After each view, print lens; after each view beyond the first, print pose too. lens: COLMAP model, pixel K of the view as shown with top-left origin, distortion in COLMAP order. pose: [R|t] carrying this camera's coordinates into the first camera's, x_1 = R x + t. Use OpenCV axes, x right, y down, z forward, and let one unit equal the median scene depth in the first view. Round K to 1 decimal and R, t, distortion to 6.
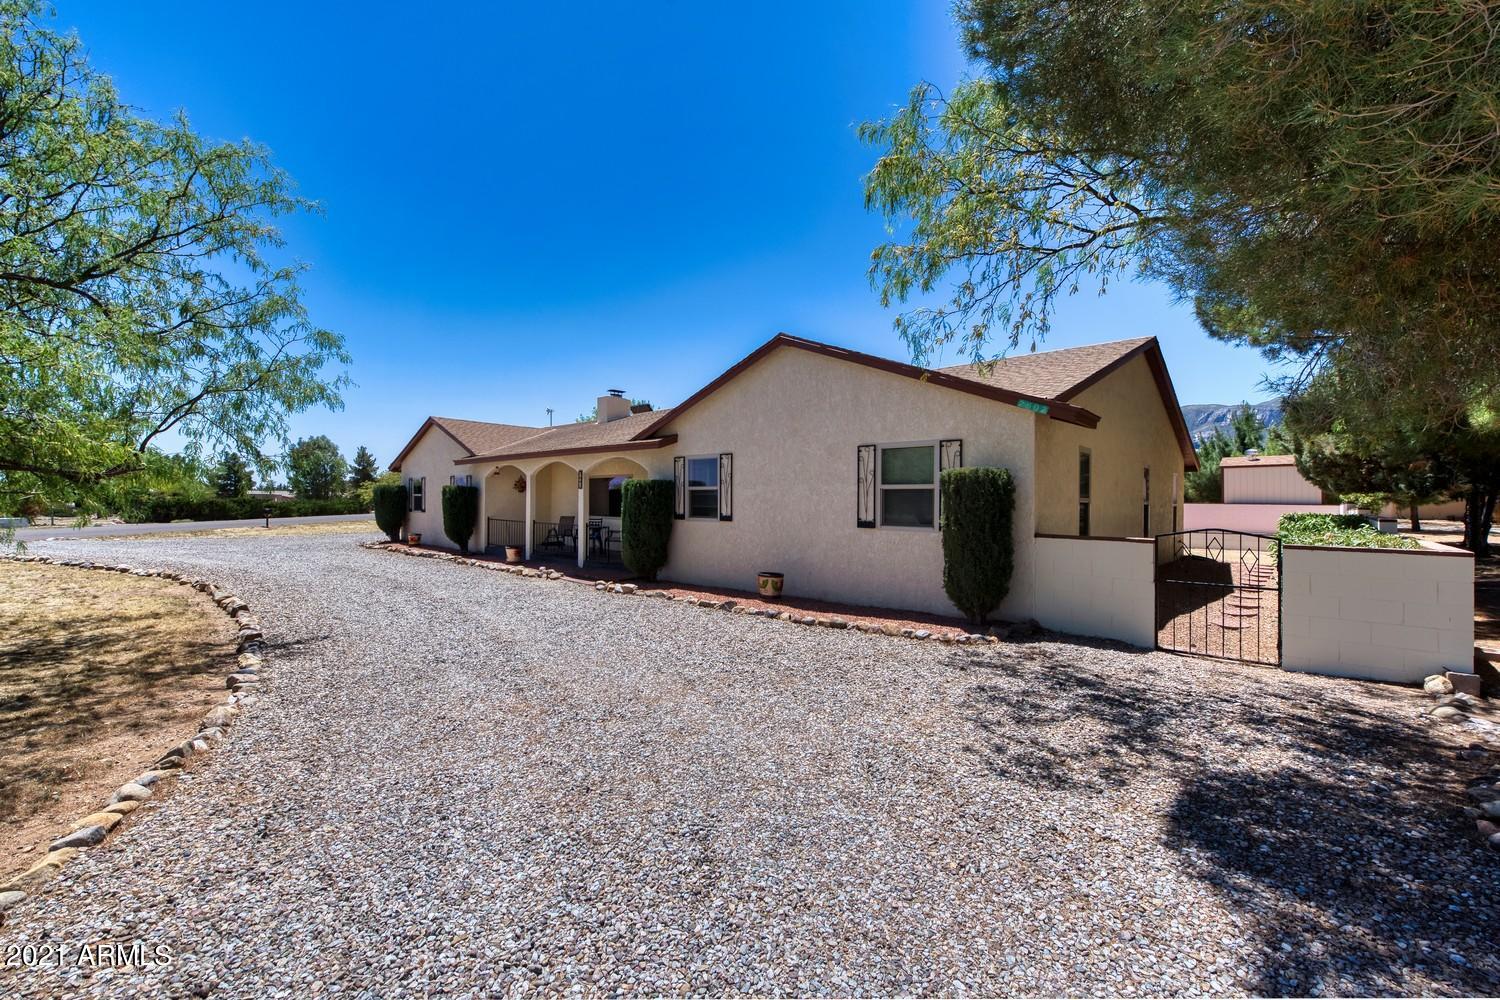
lens RADIAL K [[634.7, 0, 744.5], [0, 634.7, 491.0], [0, 0, 1]] dist [-0.000326, -0.000011]
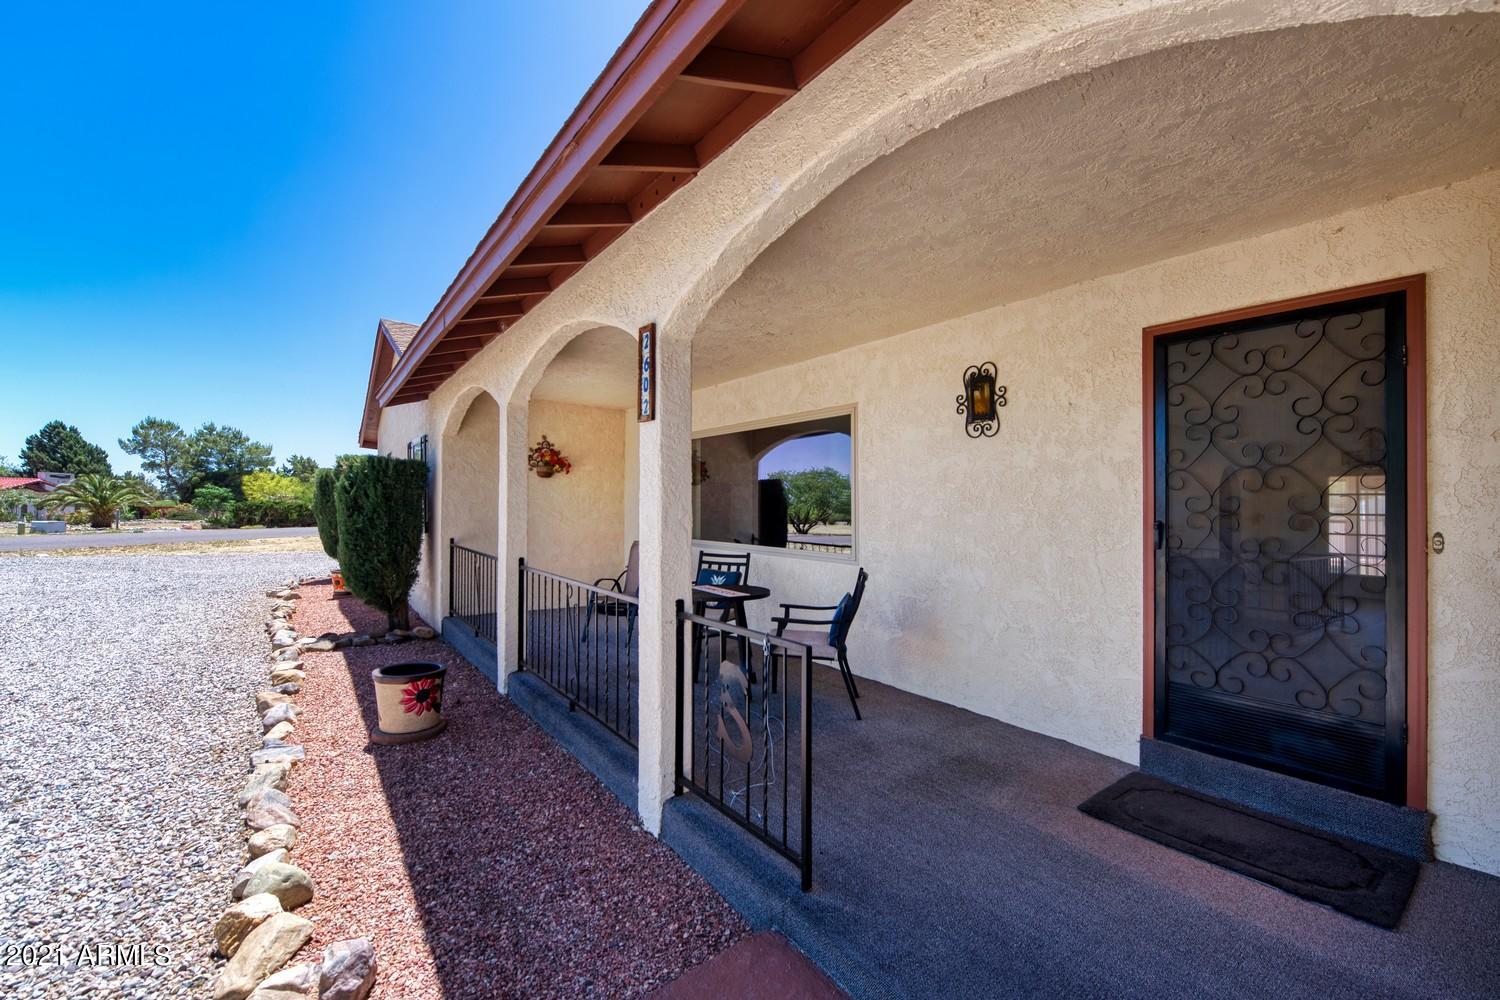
lens RADIAL K [[634.7, 0, 750.6], [0, 634.7, 497.3], [0, 0, 1]] dist [-0.000326, -0.000011]
pose [[0.977754, 0.000219, -0.209754, -0.131246], [-0.000291, 1.000000, -0.000310, 0.014280], [0.209754, 0.000364, 0.977754, 0.573490]]
